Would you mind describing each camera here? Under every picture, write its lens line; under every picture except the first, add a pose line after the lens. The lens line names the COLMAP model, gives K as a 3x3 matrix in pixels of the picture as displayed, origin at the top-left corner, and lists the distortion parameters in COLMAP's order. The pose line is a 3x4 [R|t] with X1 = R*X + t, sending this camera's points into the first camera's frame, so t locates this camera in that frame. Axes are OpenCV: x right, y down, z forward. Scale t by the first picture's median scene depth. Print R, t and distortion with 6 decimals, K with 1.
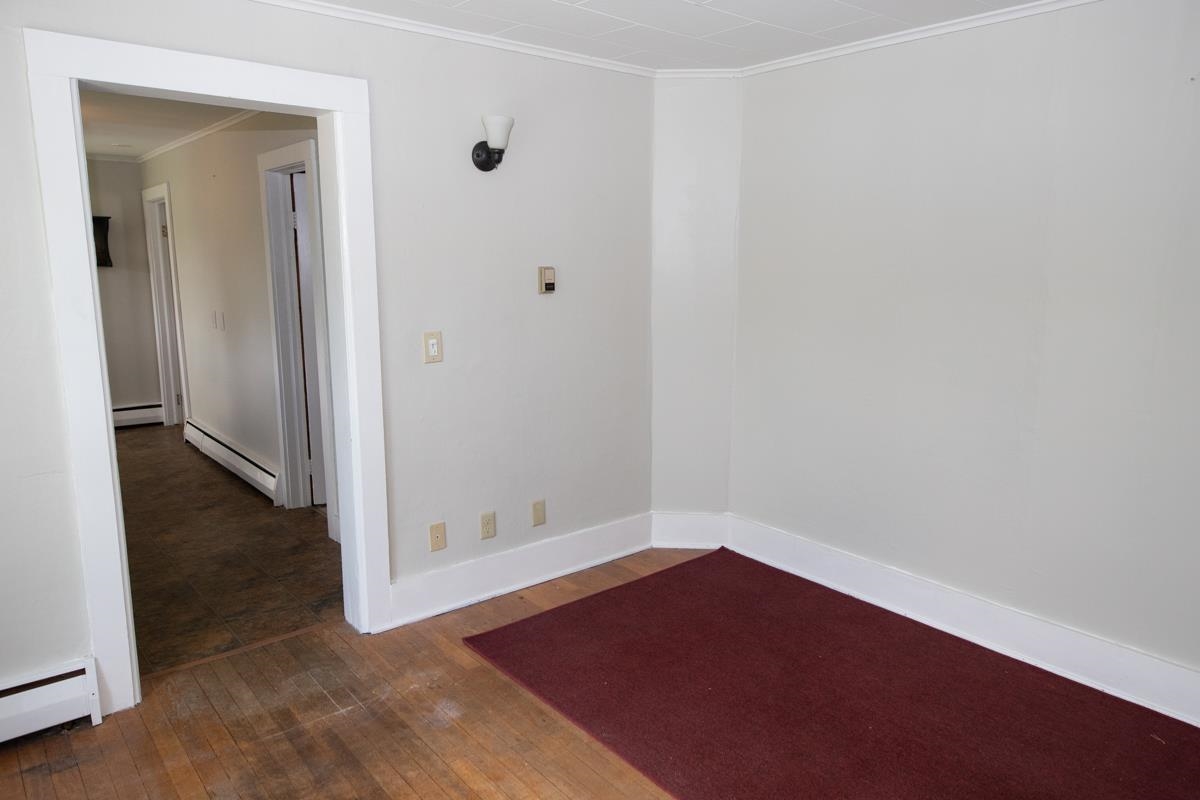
lens RADIAL K [[784.2, 0, 602.4], [0, 784.2, 396.8], [0, 0, 1]] dist [0.016524, -0.001538]
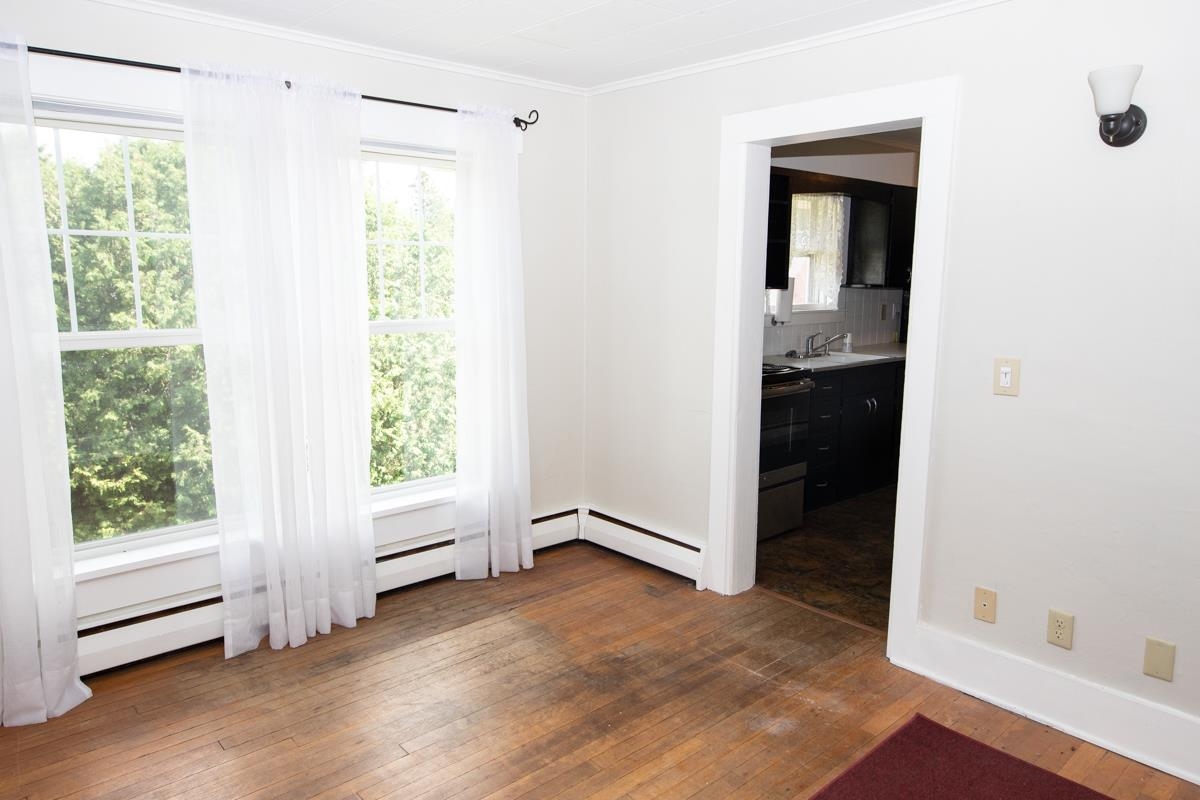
lens RADIAL K [[774.4, 0, 600.0], [0, 774.4, 400.0], [0, 0, 1]] dist [-0.000371, -0.000010]
pose [[0.047964, 0.158240, -0.986235, 0.632530], [-0.178026, 0.972917, 0.147445, -0.093438], [0.982856, 0.168504, 0.074836, 0.590558]]
